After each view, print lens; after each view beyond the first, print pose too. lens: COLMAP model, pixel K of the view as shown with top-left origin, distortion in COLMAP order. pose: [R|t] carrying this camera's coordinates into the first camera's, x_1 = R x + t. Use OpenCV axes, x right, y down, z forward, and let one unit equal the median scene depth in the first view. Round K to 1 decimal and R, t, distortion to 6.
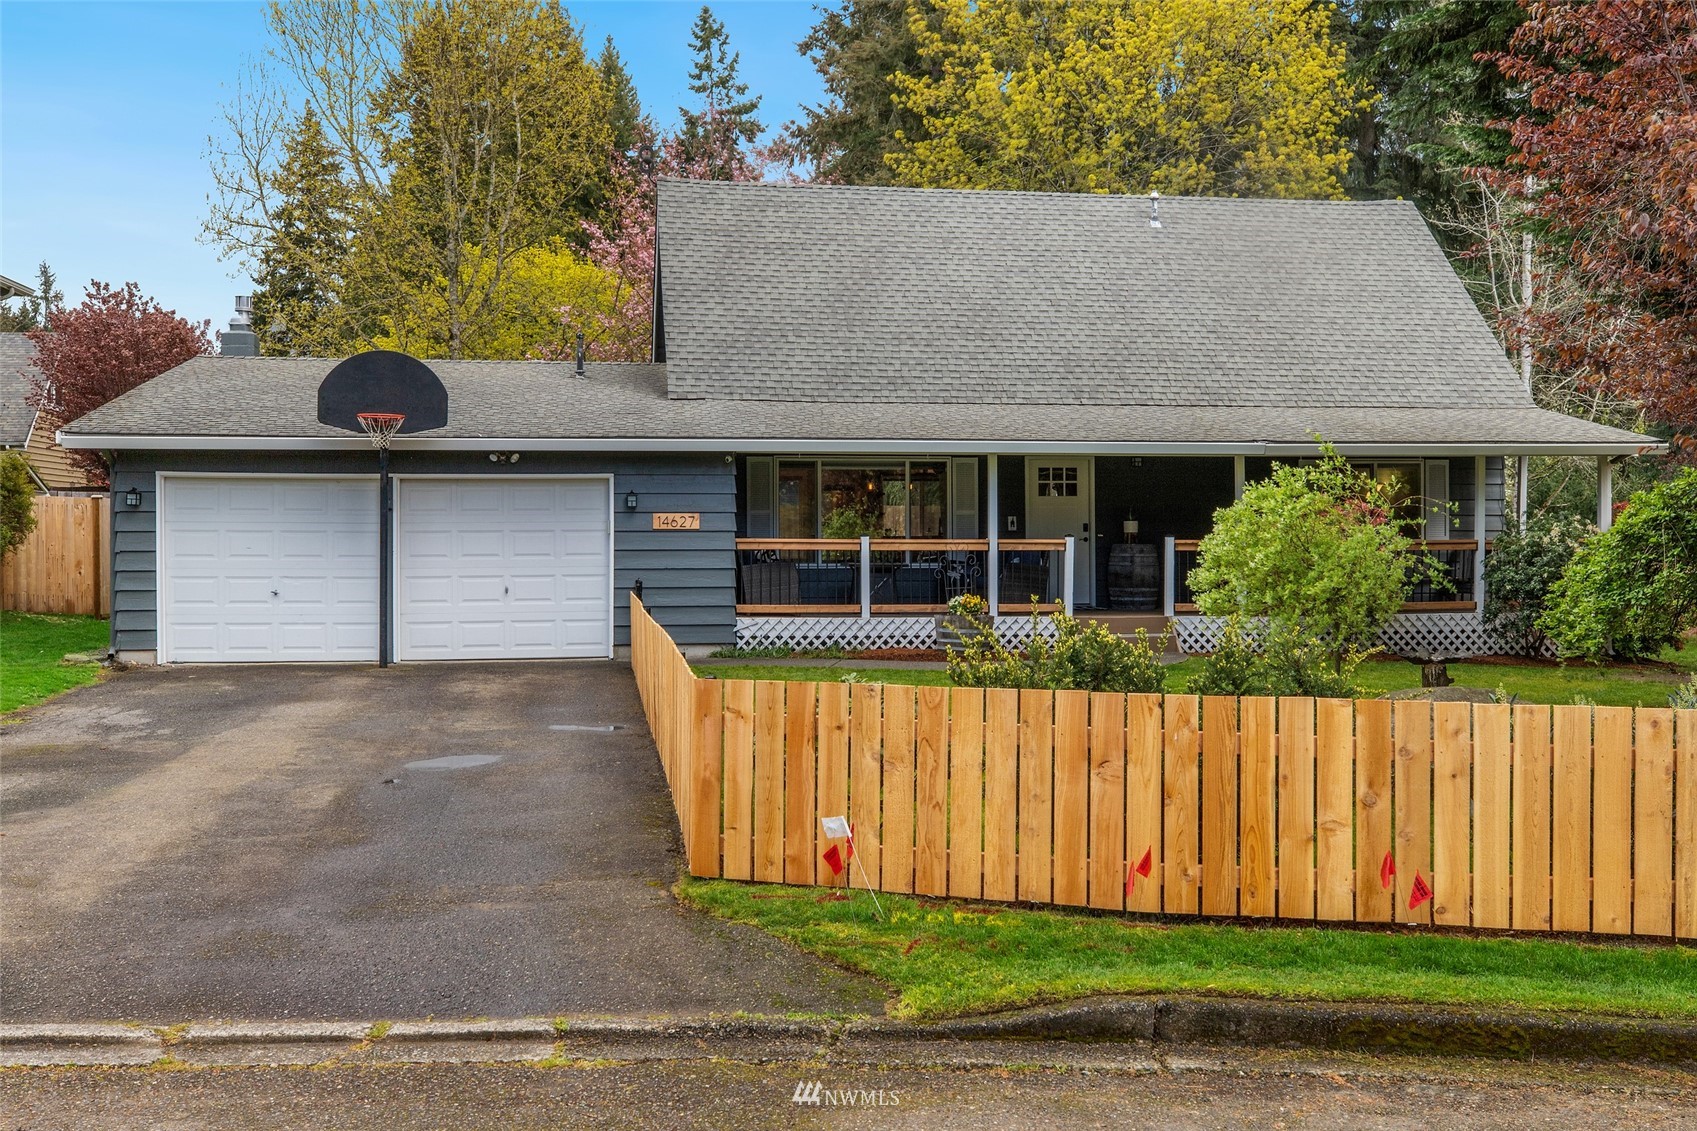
lens RADIAL K [[1659.1, 0, 861.5], [0, 1659.1, 522.6], [0, 0, 1]] dist [0.014506, 0.000000]
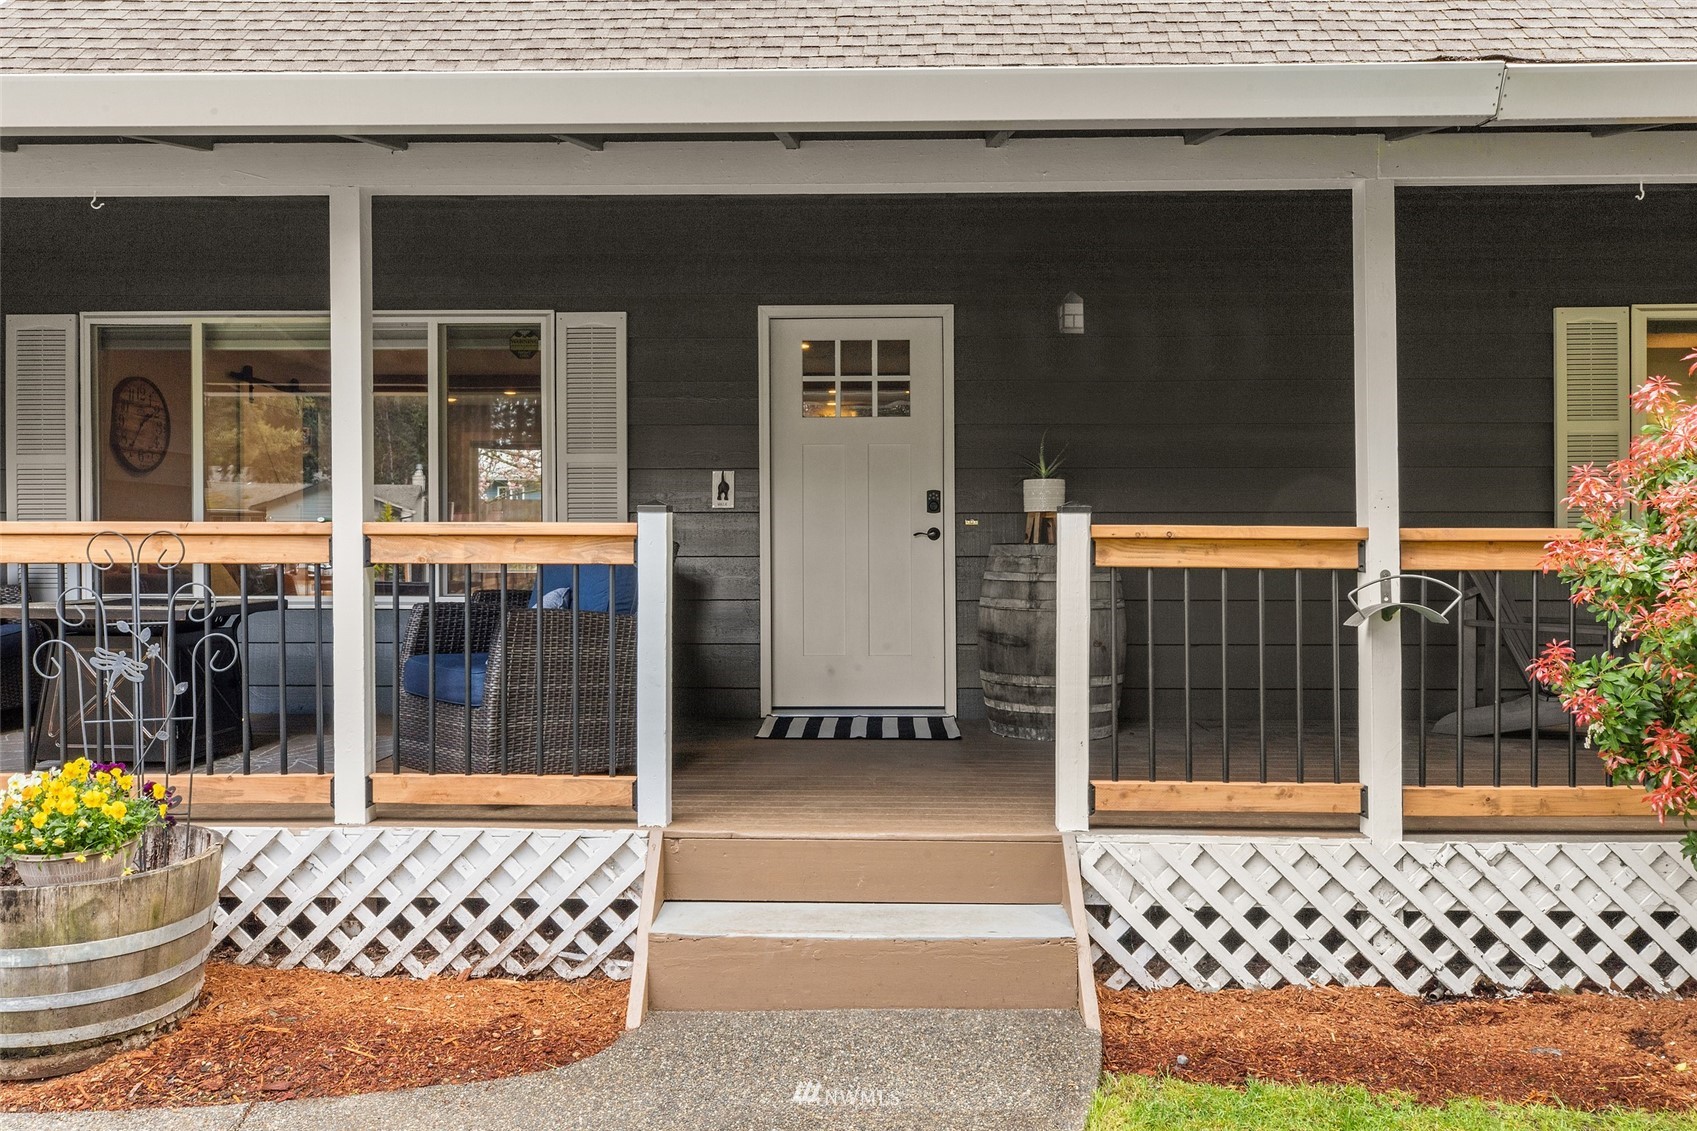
lens RADIAL K [[1212.4, 0, 852.9], [0, 1212.4, 556.4], [0, 0, 1]] dist [-0.001857, 0.000503]
pose [[0.982576, 0.001393, -0.185854, 0.190924], [0.001068, 0.999913, 0.013139, 0.013164], [0.185856, -0.013109, 0.982490, 0.832798]]
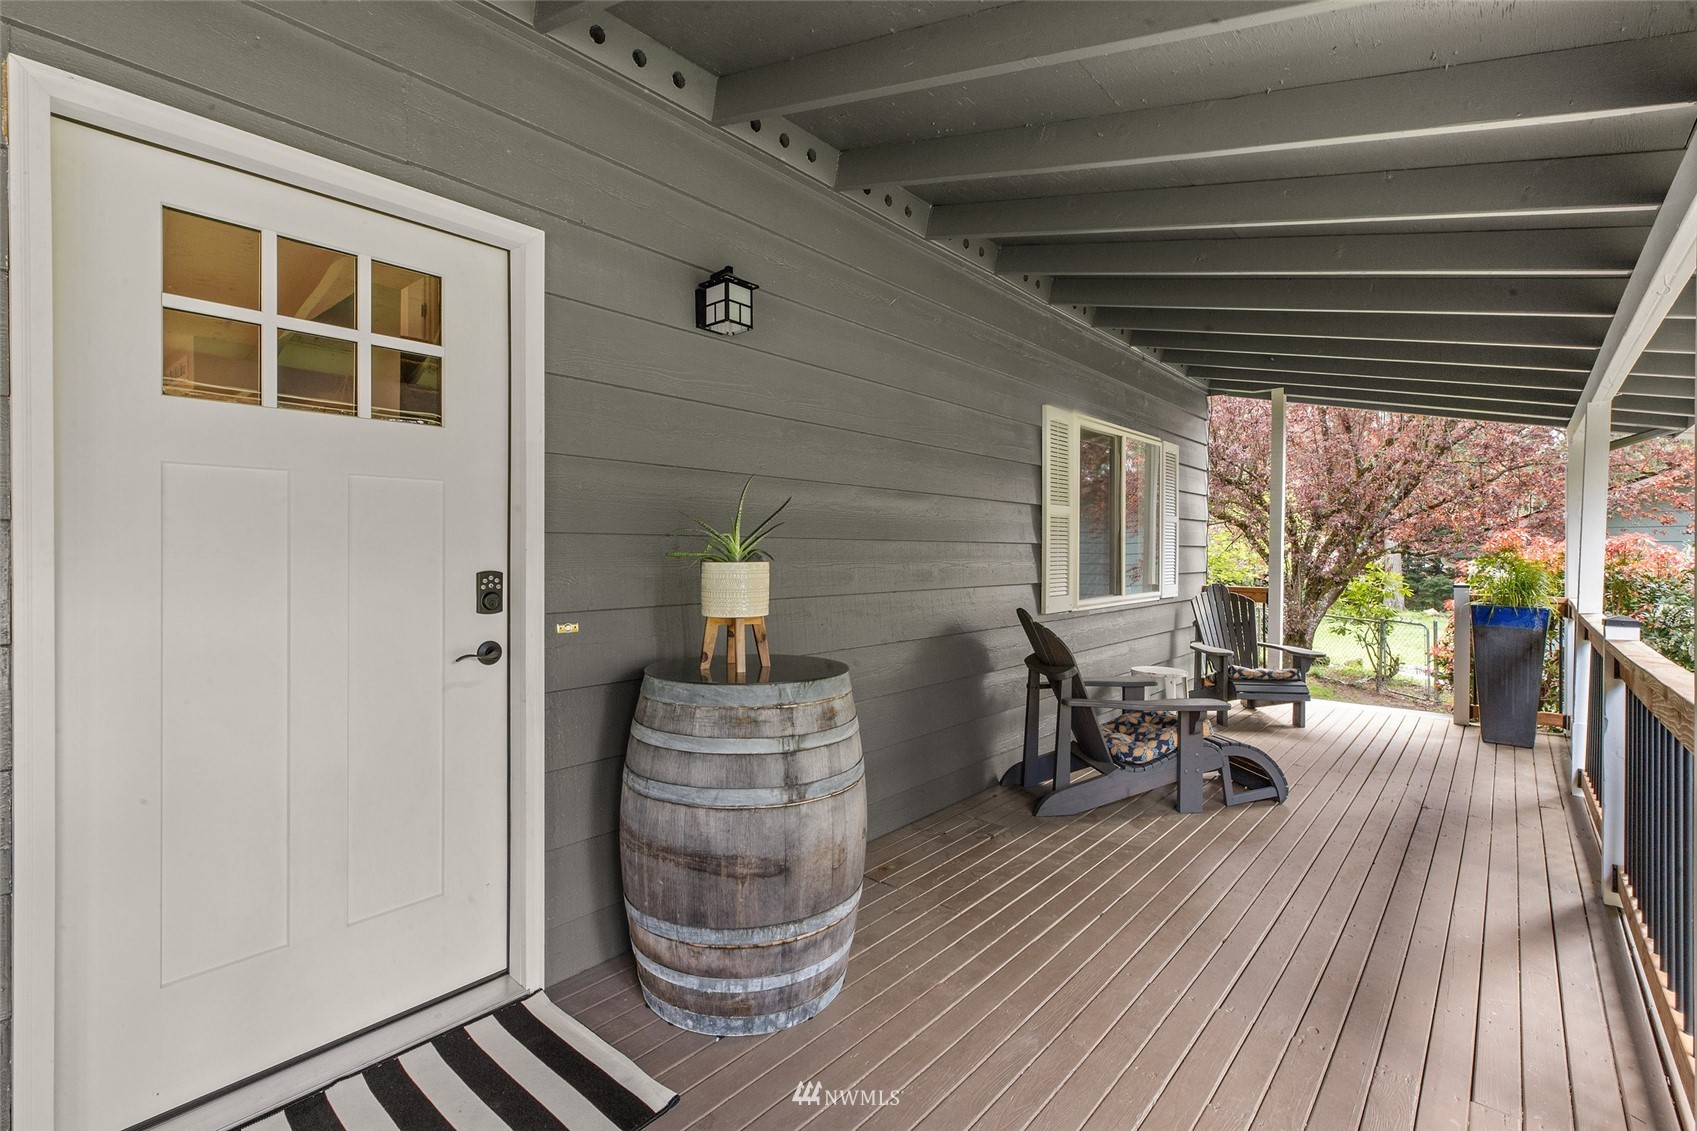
lens RADIAL K [[774.0, 0, 855.2], [0, 774.0, 556.9], [0, 0, 1]] dist [0.004708, -0.000647]
pose [[0.762508, 0.005537, 0.646955, 0.123723], [-0.013087, 0.999891, 0.006867, -0.002818], [-0.646846, -0.013703, 0.762498, 1.026798]]
